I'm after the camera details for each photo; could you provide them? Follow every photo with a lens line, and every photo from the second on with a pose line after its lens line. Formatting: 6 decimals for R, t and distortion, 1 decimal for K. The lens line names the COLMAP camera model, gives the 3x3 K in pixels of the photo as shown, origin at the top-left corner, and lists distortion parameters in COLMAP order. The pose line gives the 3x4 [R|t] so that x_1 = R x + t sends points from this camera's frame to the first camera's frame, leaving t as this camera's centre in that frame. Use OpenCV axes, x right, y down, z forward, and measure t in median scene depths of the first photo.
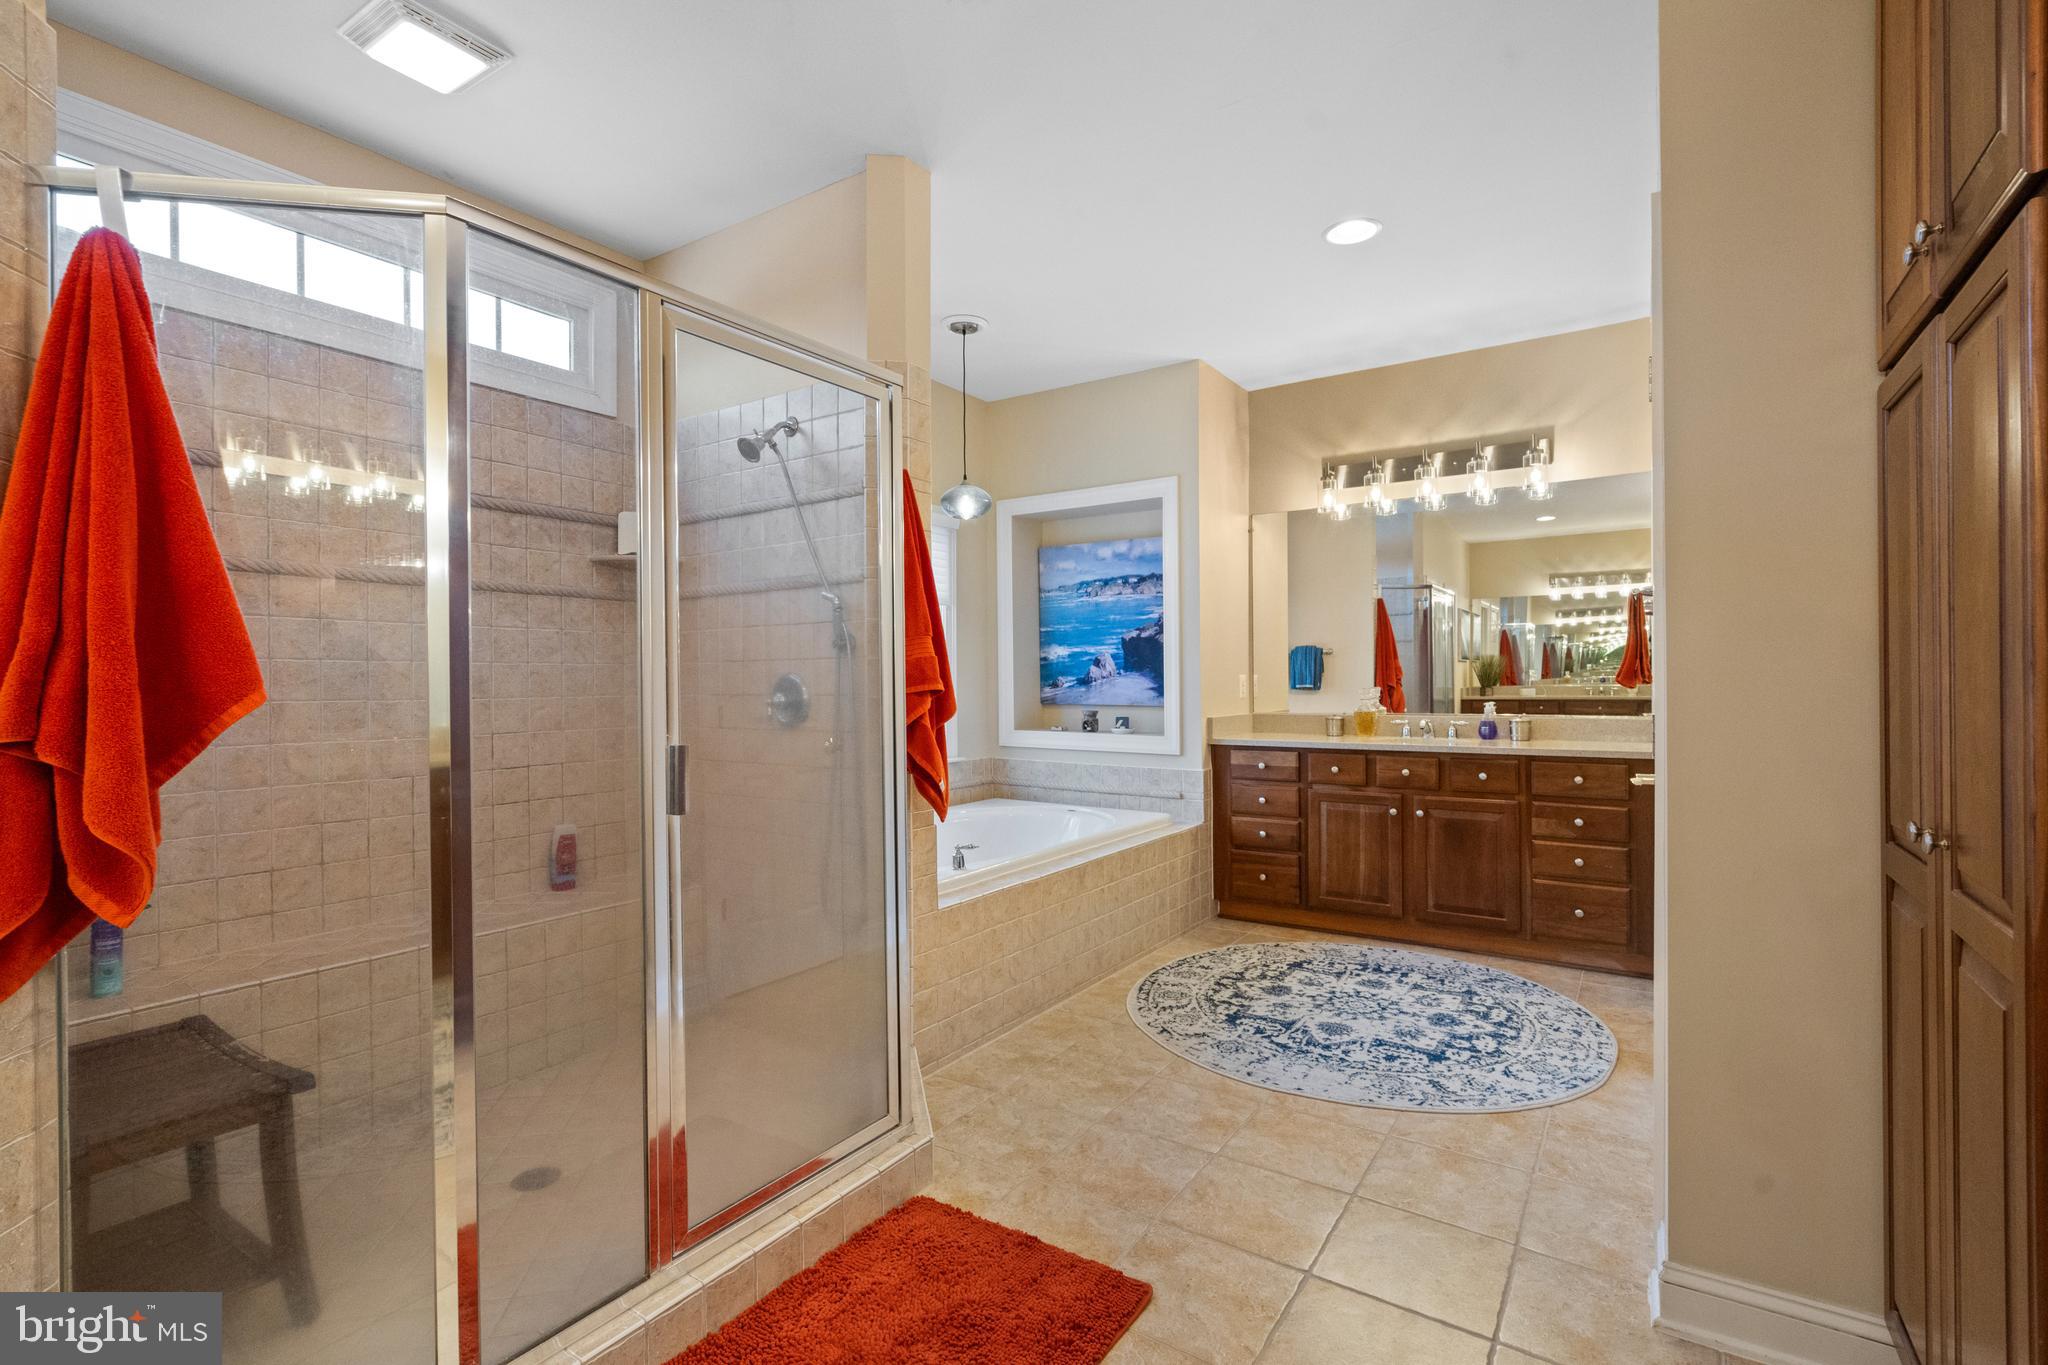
lens RADIAL K [[934.8, 0, 1031.4], [0, 934.8, 680.1], [0, 0, 1]] dist [-0.001365, -0.000363]
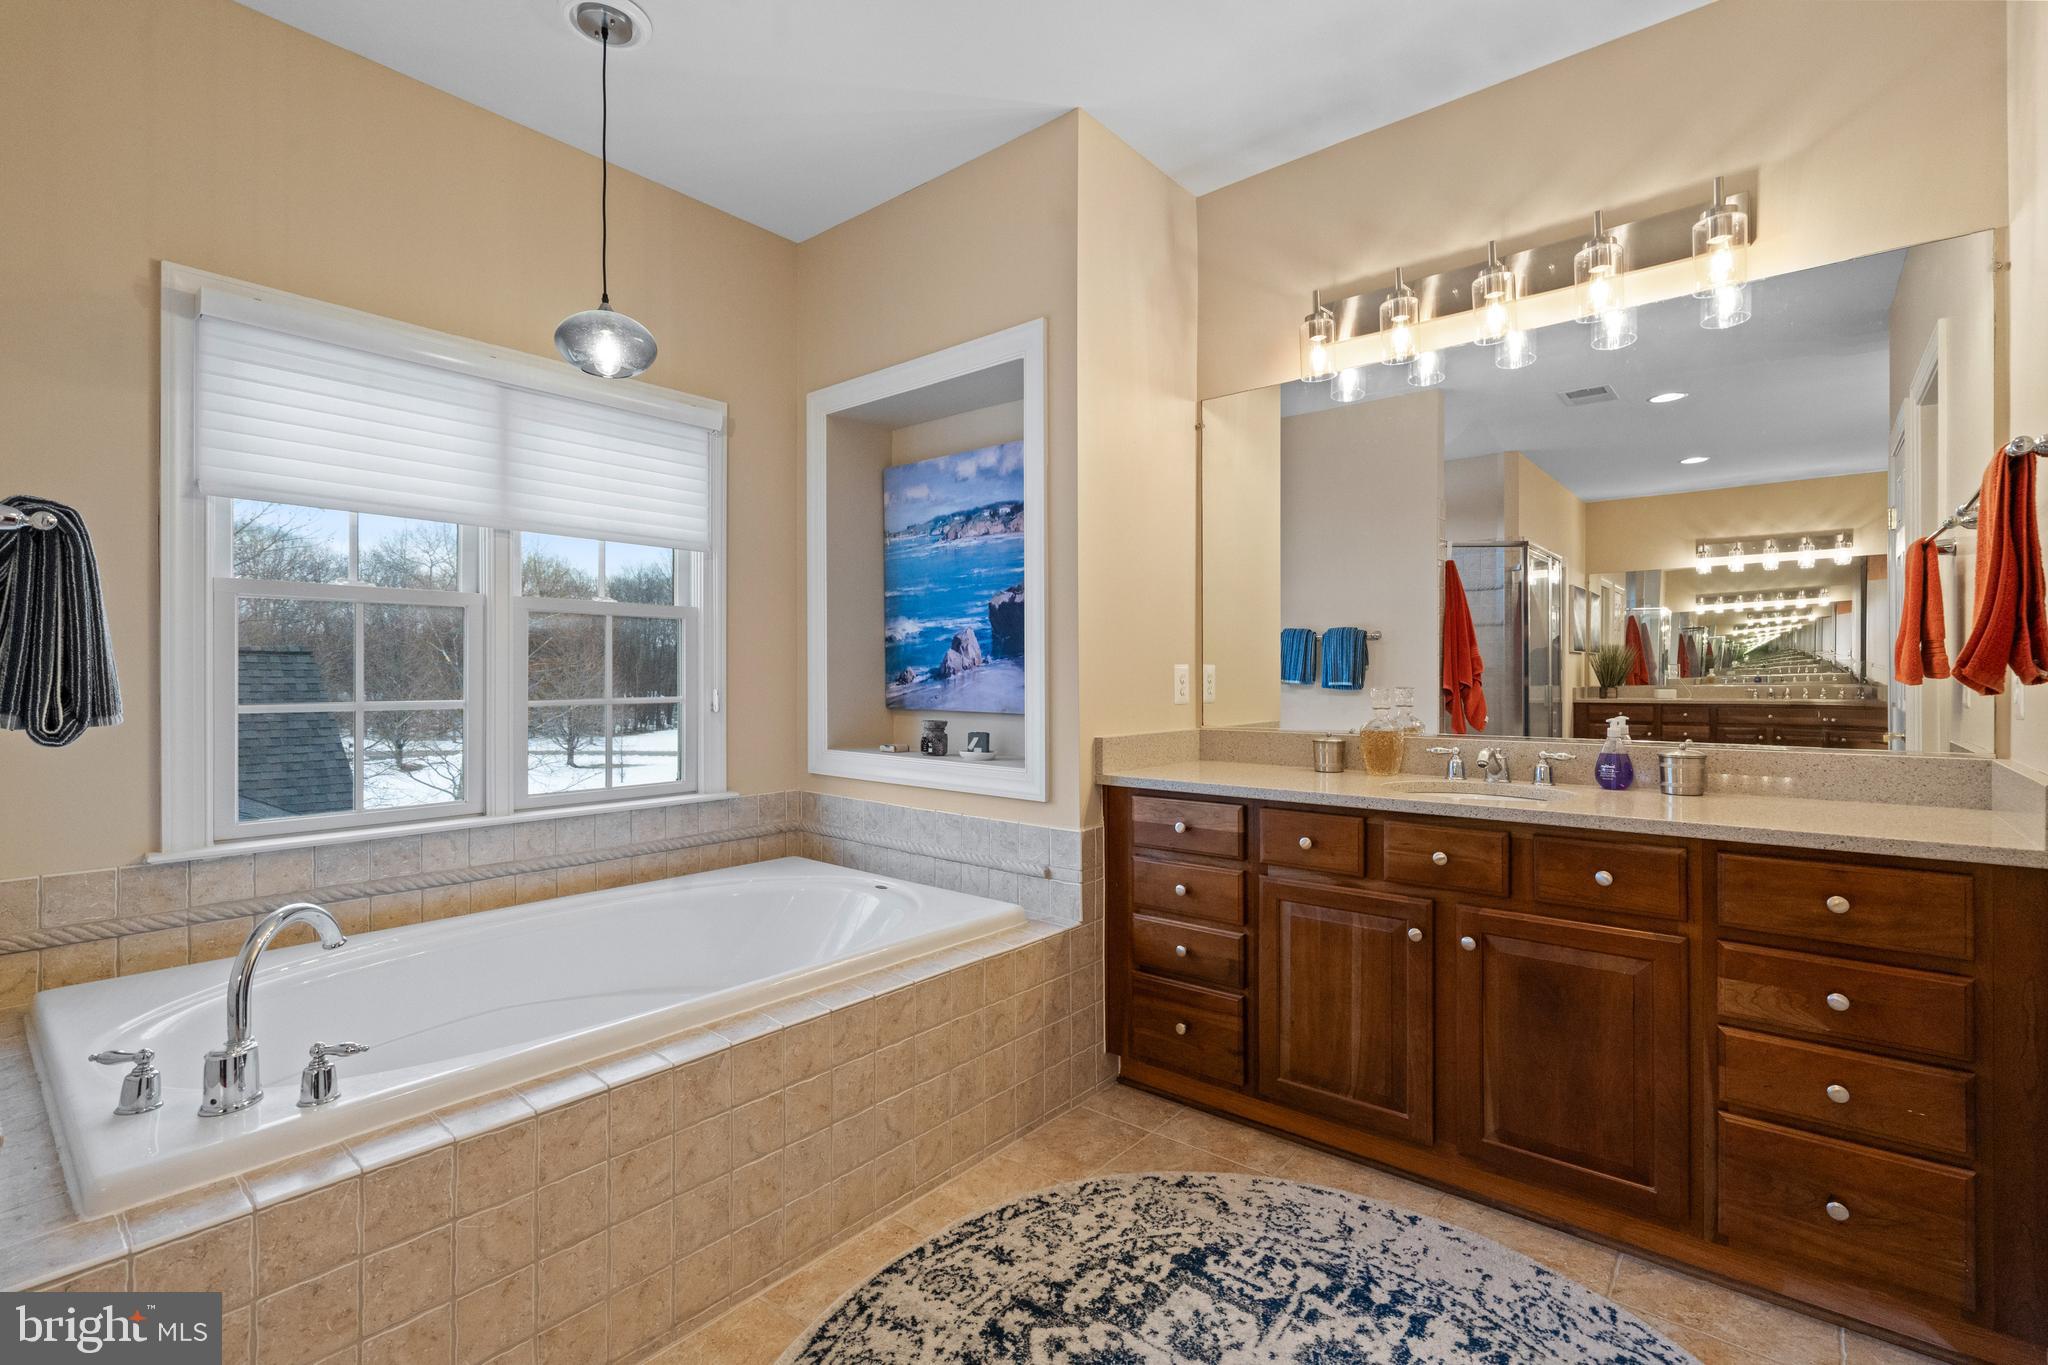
lens RADIAL K [[934.8, 0, 1021.3], [0, 934.8, 674.9], [0, 0, 1]] dist [-0.001365, -0.000363]
pose [[0.994362, 0.006258, -0.105854, 0.208927], [-0.006370, 0.999979, -0.000715, 0.002472], [0.105847, 0.001385, 0.994381, 0.435436]]
